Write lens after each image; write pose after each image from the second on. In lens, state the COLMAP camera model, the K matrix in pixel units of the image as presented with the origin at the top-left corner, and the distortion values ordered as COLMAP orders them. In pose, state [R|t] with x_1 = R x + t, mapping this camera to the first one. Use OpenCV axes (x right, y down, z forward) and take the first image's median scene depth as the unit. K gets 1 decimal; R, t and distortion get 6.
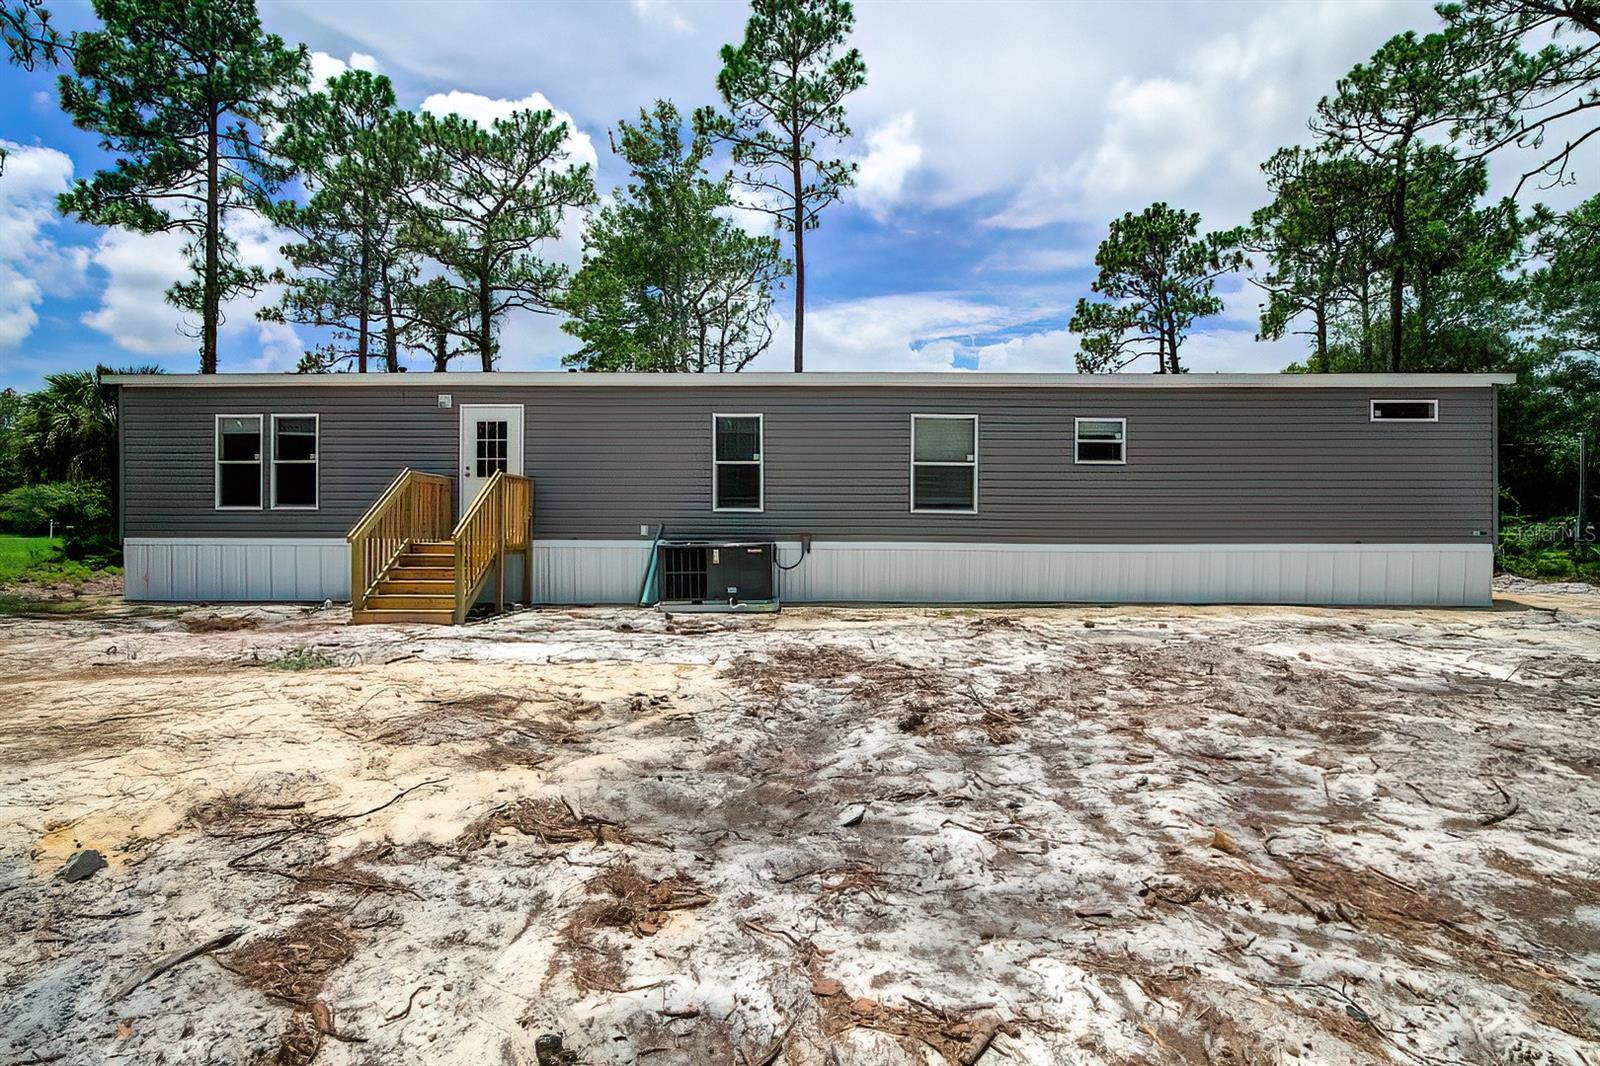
lens RADIAL K [[708.0, 0, 805.6], [0, 708.0, 537.3], [0, 0, 1]] dist [-0.010528, -0.000118]
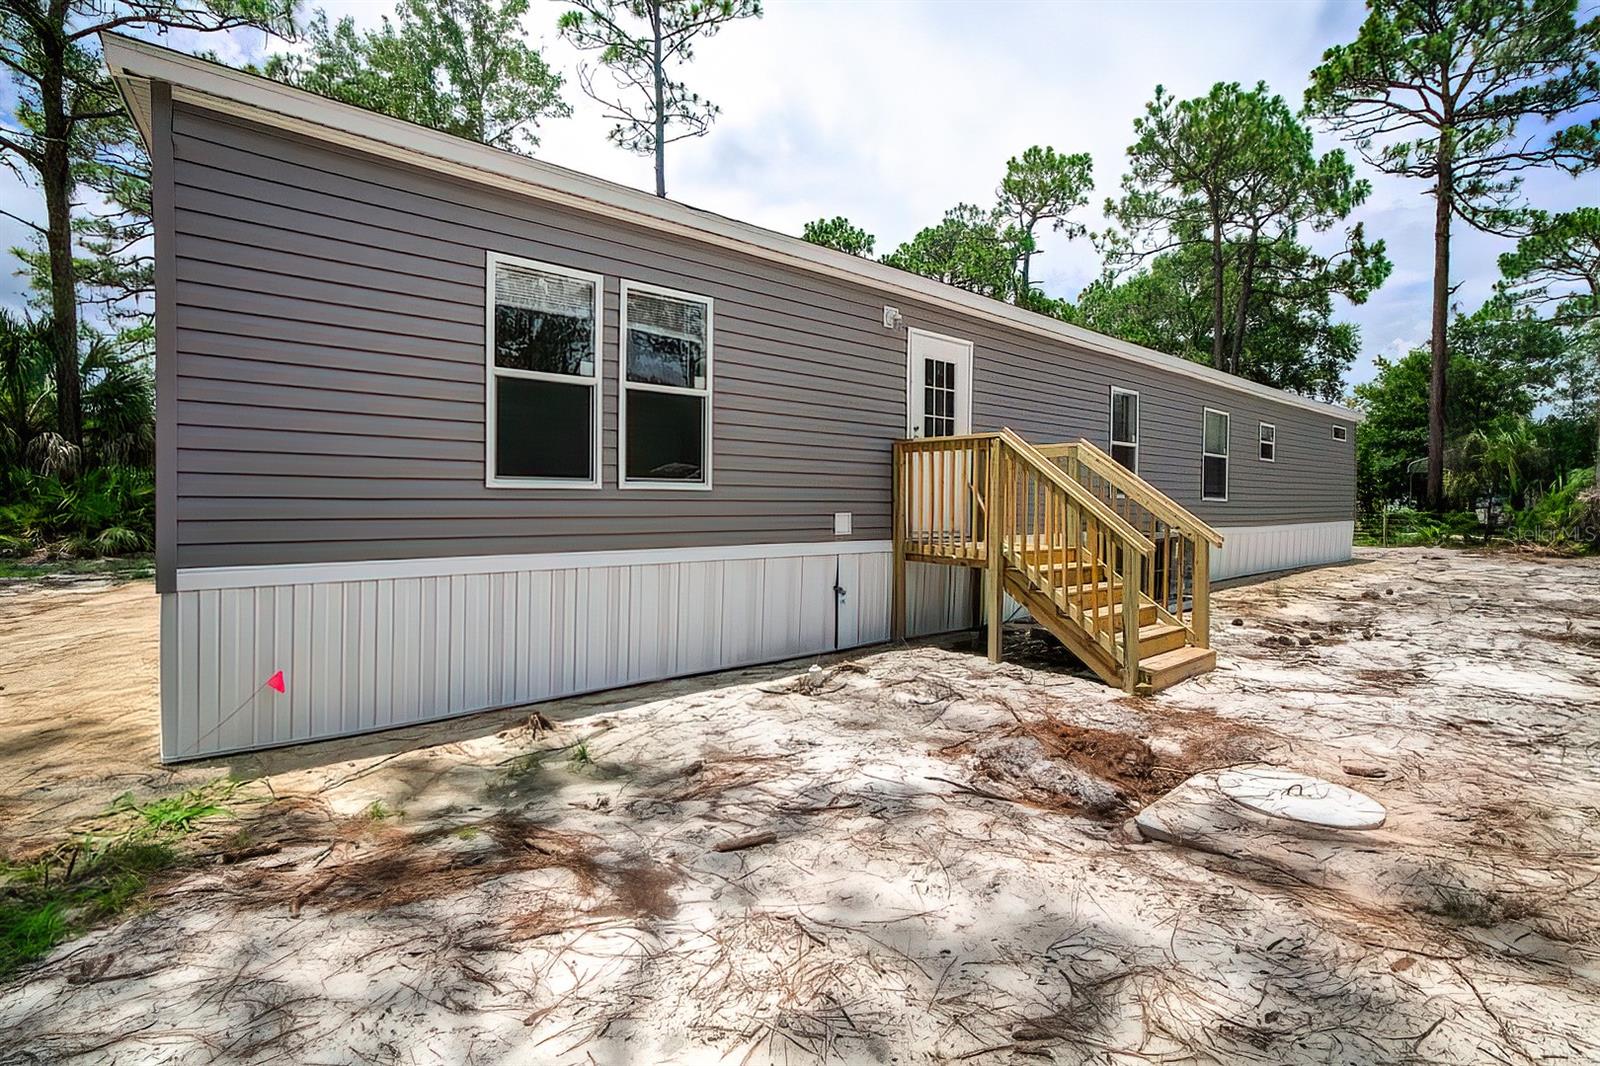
lens RADIAL K [[709.8, 0, 787.5], [0, 709.8, 527.1], [0, 0, 1]] dist [-0.011334, 0.000563]
pose [[0.771694, -0.020022, 0.635679, -0.972287], [0.005248, 0.999671, 0.025116, -0.025262], [-0.635973, -0.016046, 0.771545, 0.573540]]
